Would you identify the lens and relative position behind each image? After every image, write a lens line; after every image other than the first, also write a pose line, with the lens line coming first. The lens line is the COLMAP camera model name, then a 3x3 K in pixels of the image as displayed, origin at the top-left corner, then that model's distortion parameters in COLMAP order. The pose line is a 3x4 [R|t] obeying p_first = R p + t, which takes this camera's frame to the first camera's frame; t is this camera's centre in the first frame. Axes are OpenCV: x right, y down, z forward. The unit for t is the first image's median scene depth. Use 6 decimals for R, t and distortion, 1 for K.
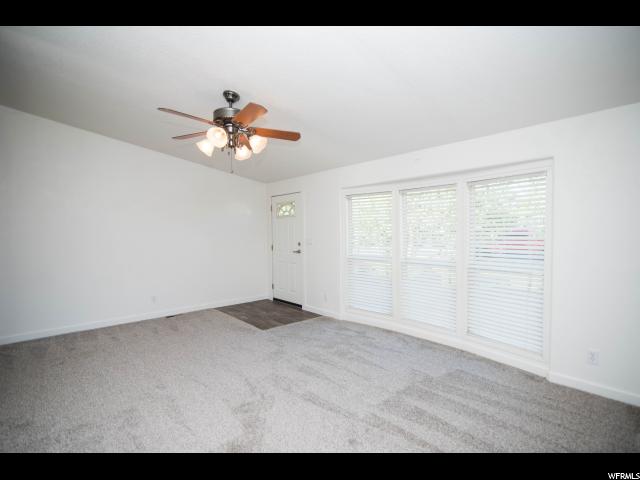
lens RADIAL K [[295.2, 0, 317.6], [0, 295.2, 243.1], [0, 0, 1]] dist [-0.018540, 0.000062]
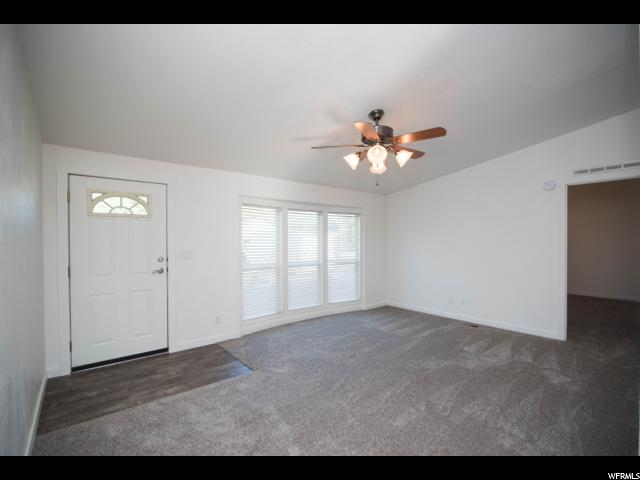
lens RADIAL K [[295.2, 0, 317.6], [0, 295.2, 243.1], [0, 0, 1]] dist [-0.018540, 0.000062]
pose [[0.049063, -0.001806, 0.998794, -0.728577], [0.029123, 0.999576, 0.000377, -0.025137], [-0.998371, 0.029069, 0.049095, 0.610244]]
